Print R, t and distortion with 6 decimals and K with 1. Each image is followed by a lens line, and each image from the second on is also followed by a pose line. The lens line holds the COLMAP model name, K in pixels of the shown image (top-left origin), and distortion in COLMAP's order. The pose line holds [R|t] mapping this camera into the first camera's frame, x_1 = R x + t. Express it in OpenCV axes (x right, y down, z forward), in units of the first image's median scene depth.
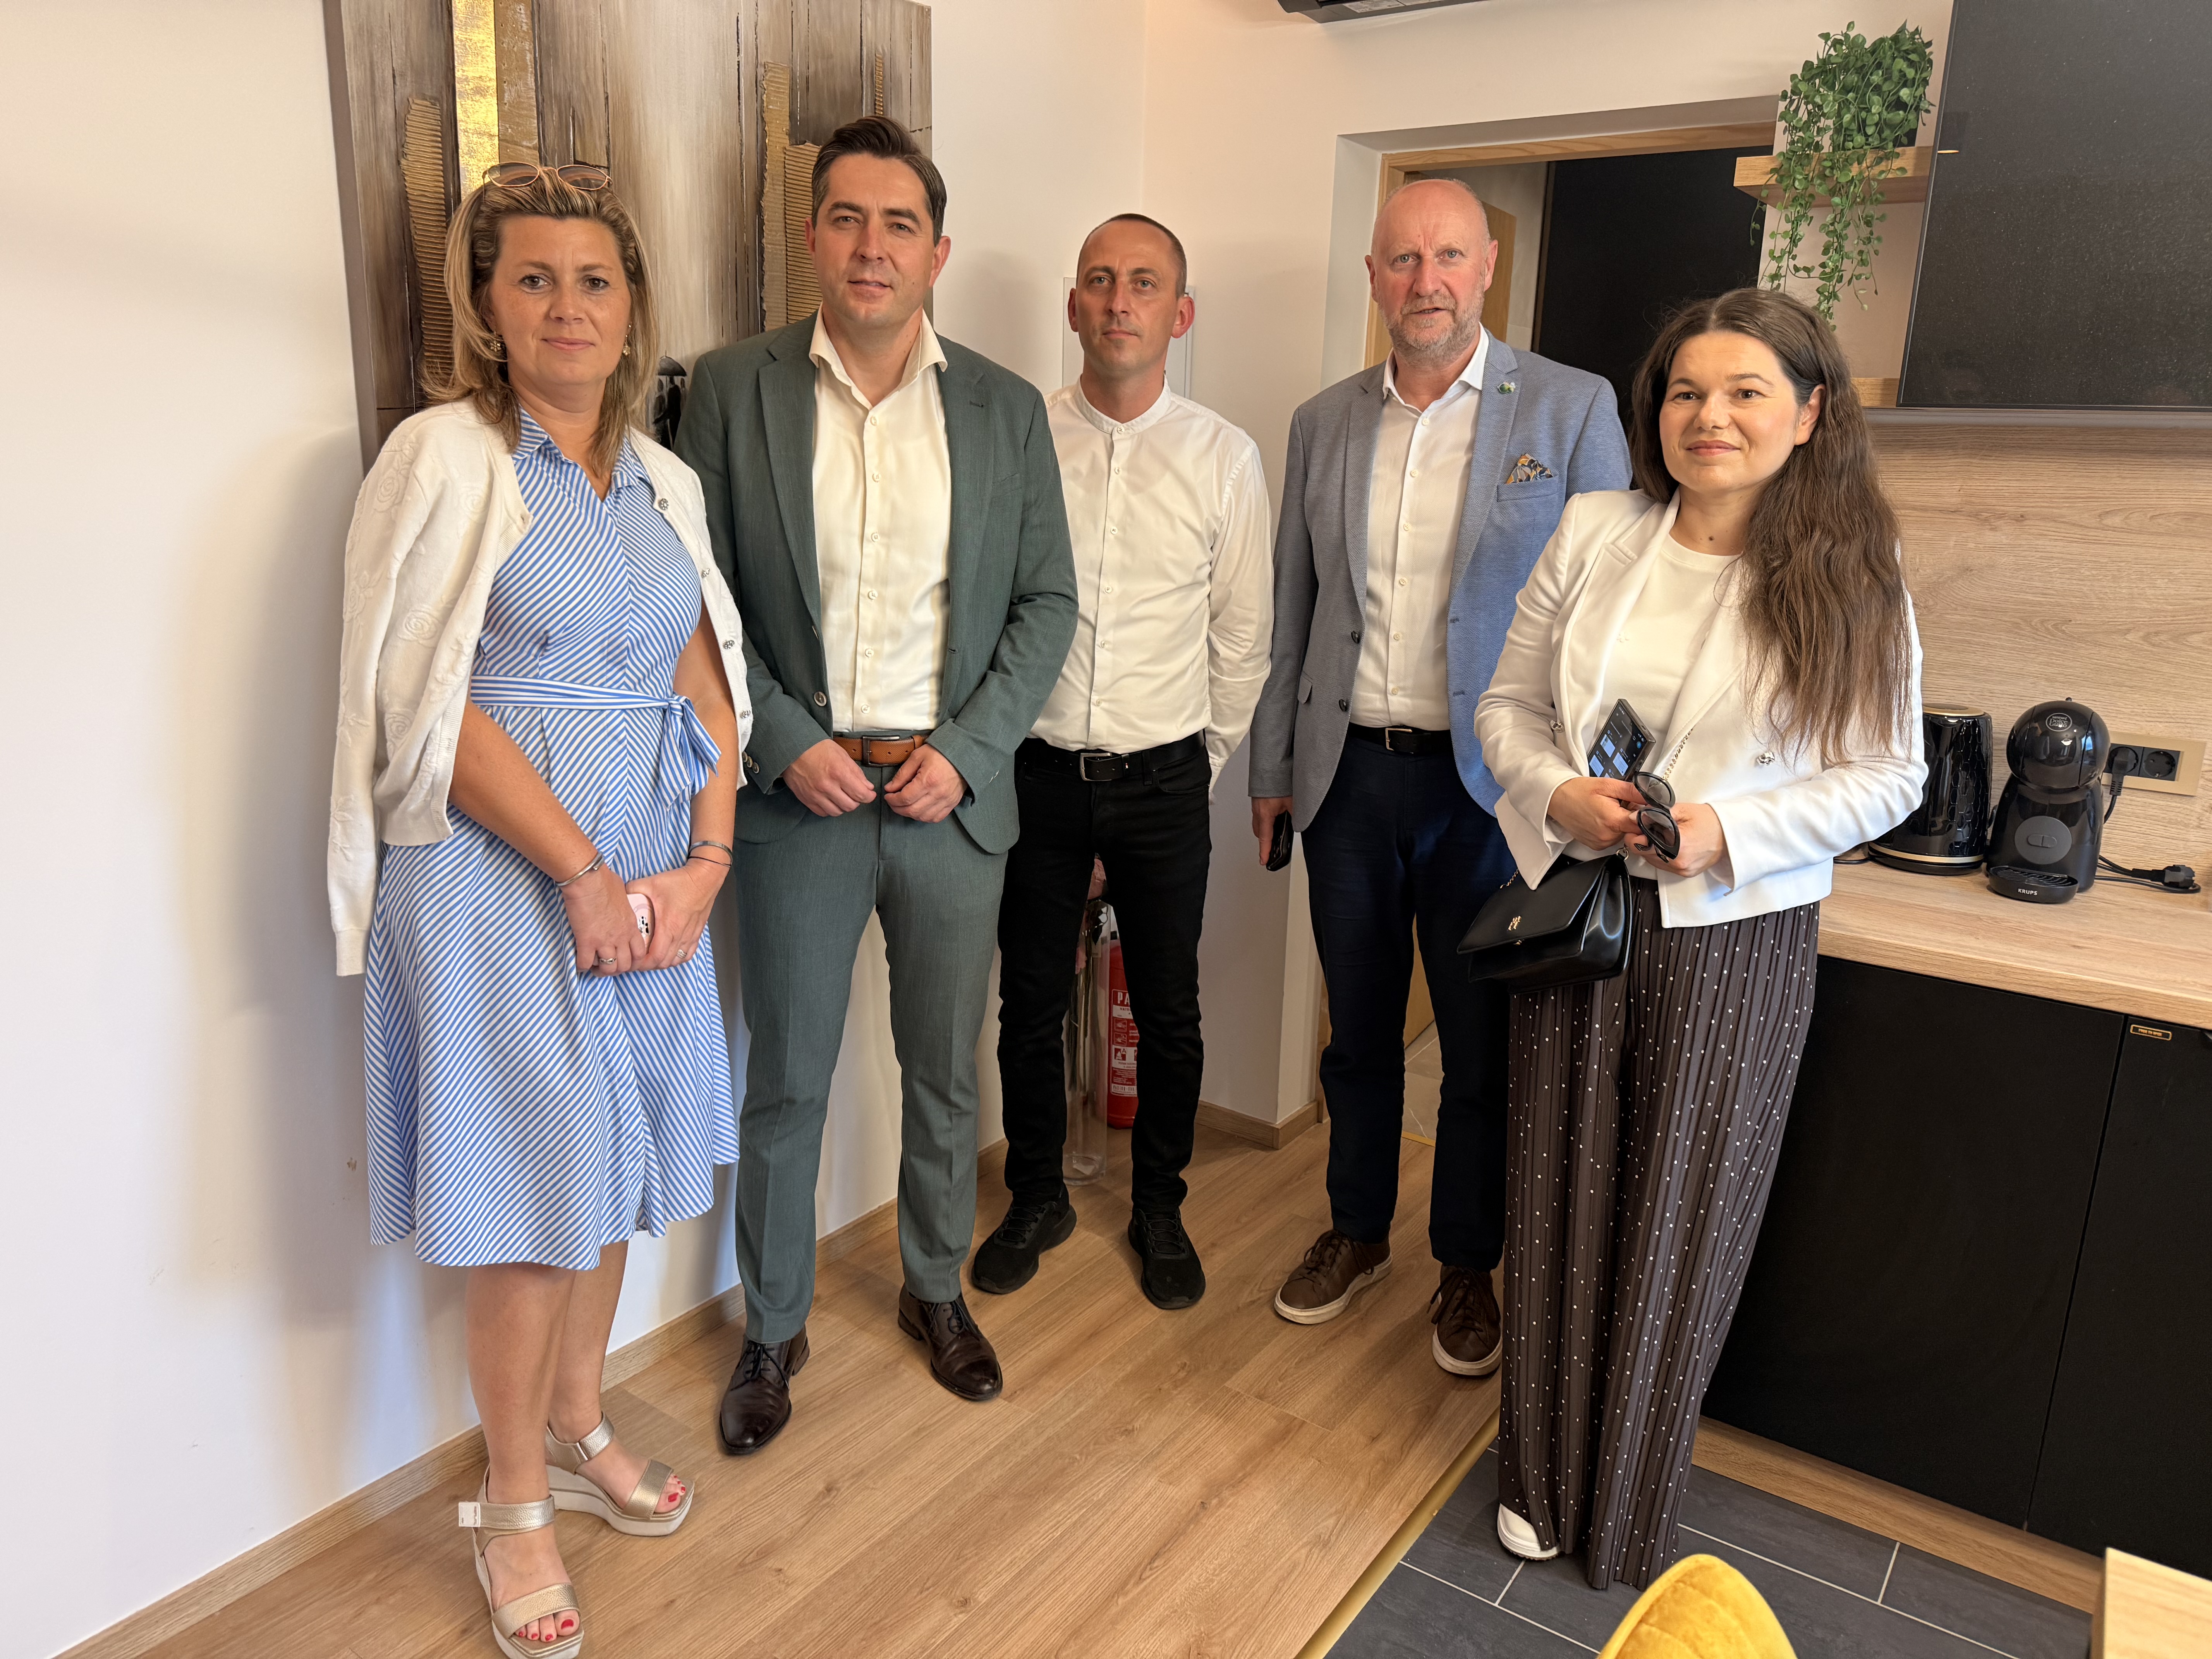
lens RADIAL K [[1551.2, 0, 1101.6], [0, 1551.2, 825.9], [0, 0, 1]] dist [0.010510, 0.000737]
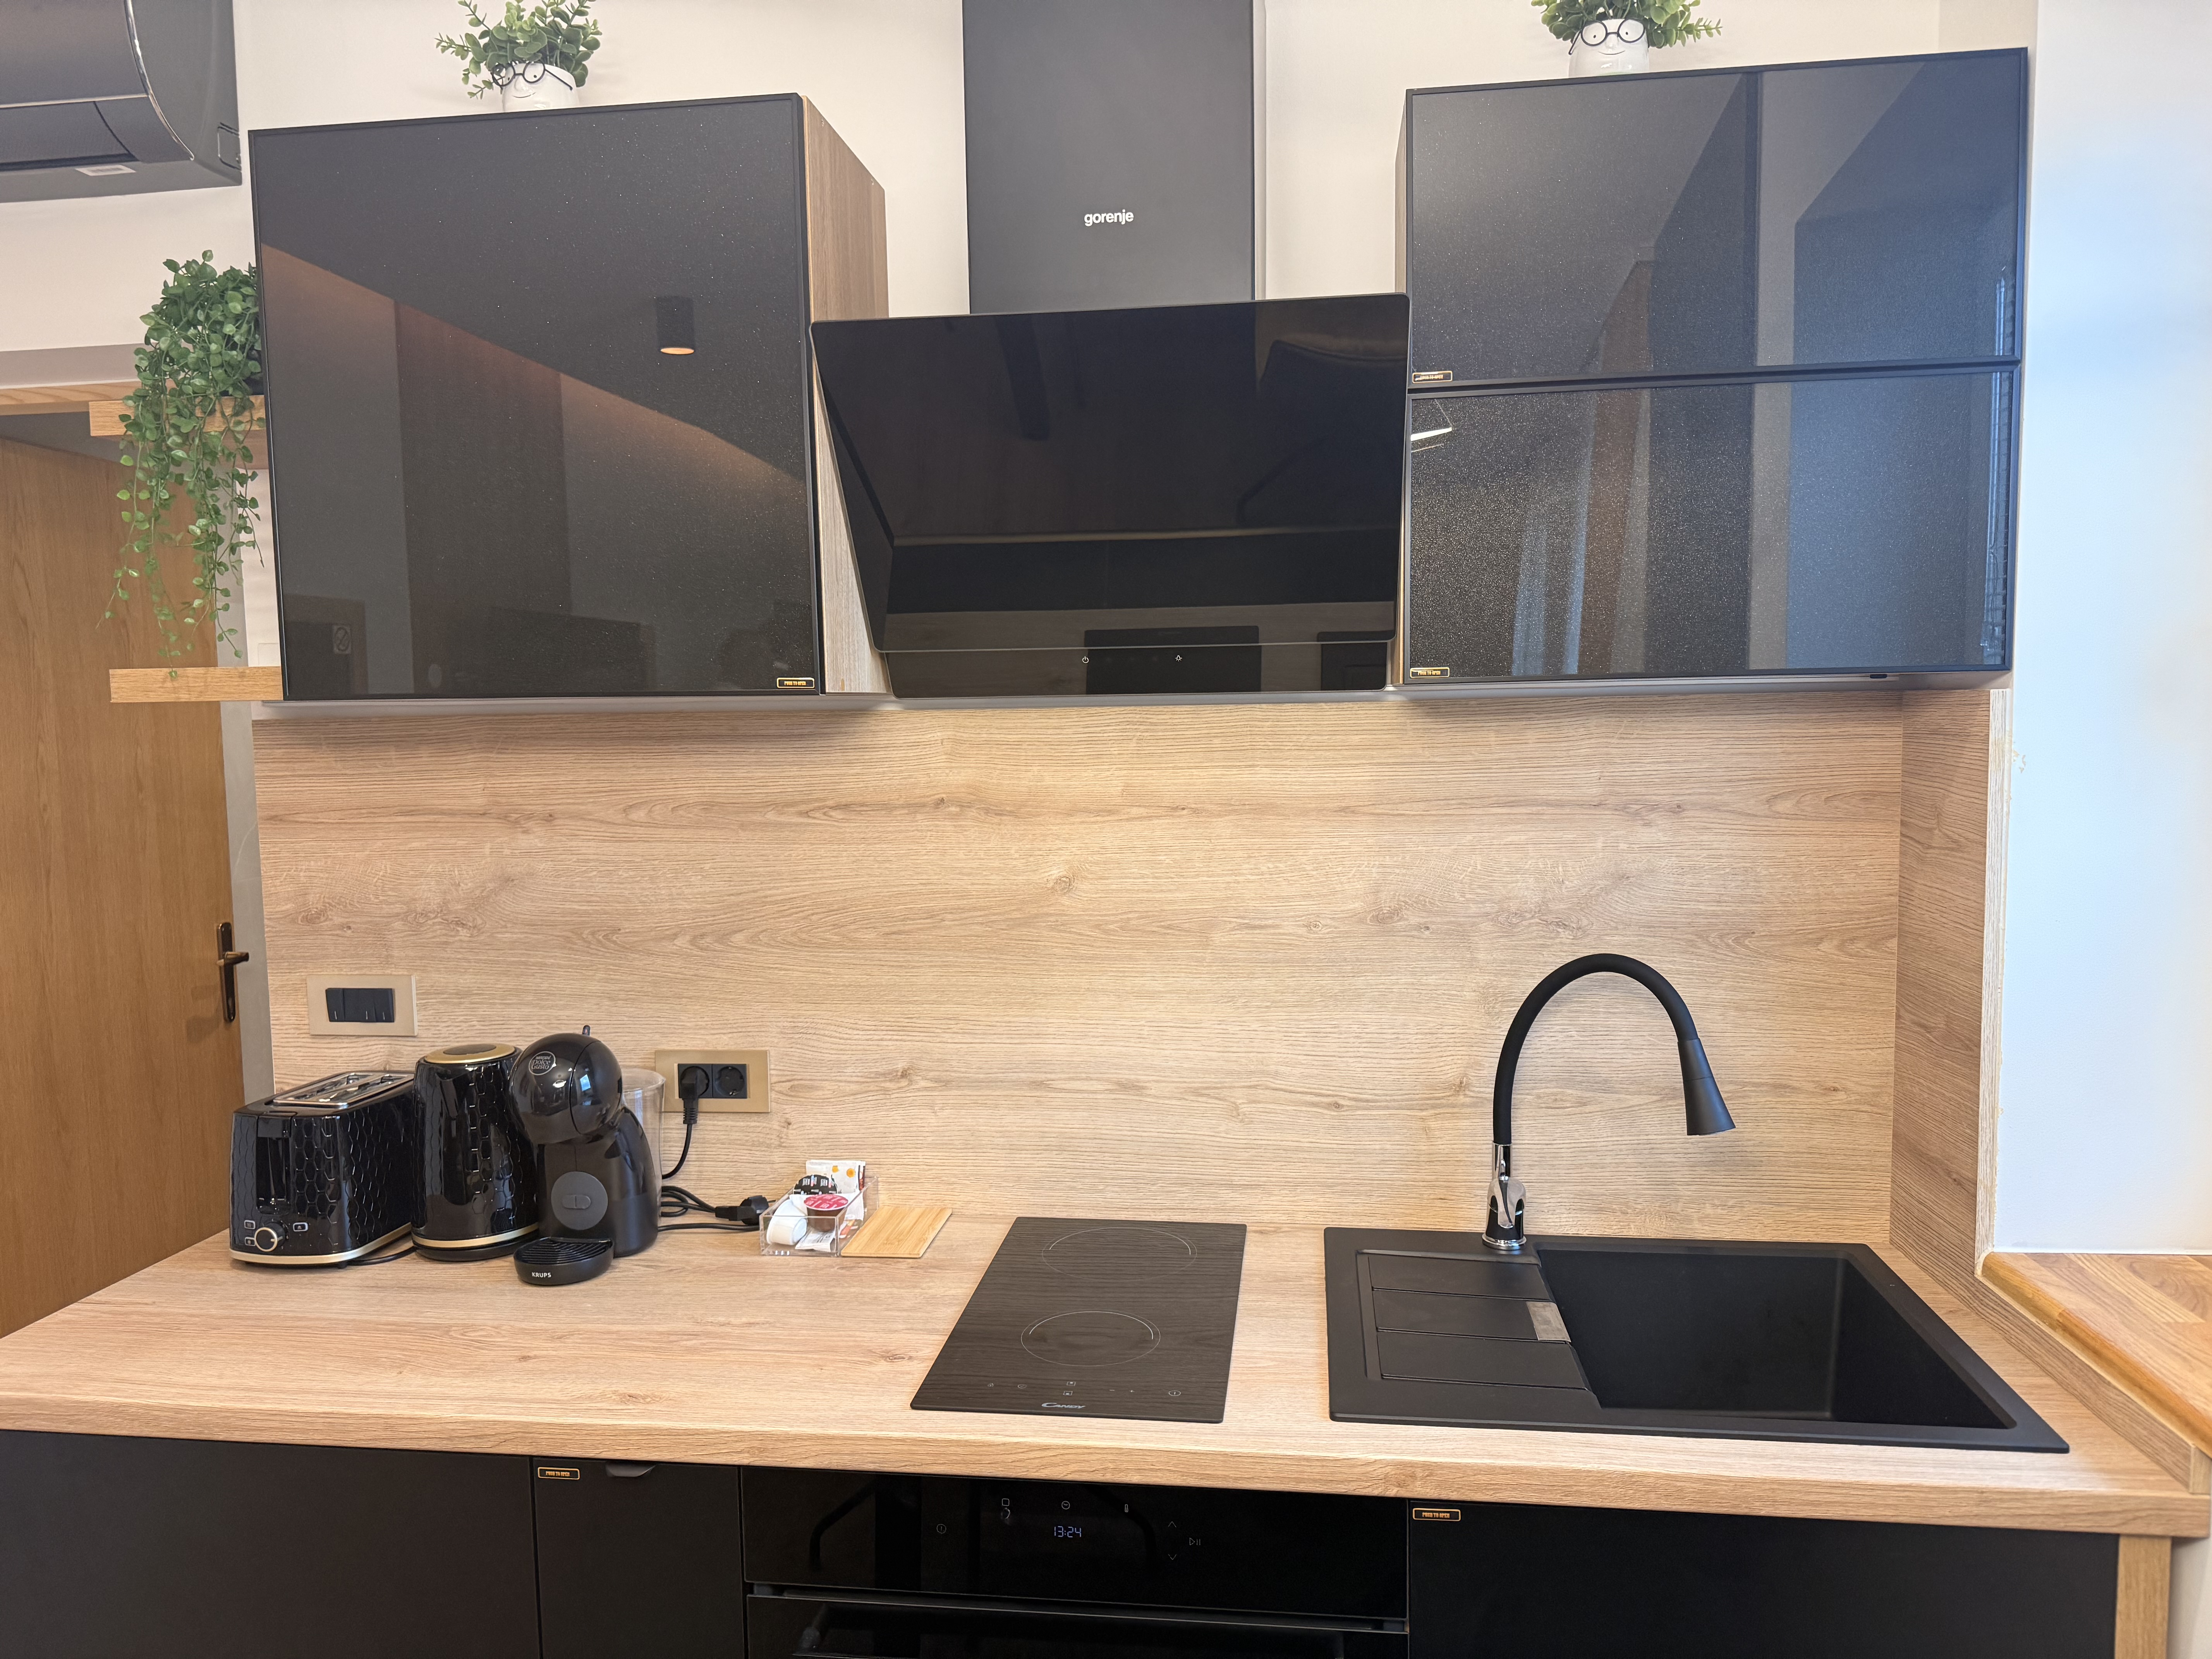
lens RADIAL K [[1551.2, 0, 1108.4], [0, 1551.2, 835.2], [0, 0, 1]] dist [0.010510, 0.000737]
pose [[0.876637, -0.077806, 0.474820, 0.461502], [0.156657, 0.979223, -0.128770, -0.029404], [-0.454935, 0.187268, 0.870612, 0.114211]]
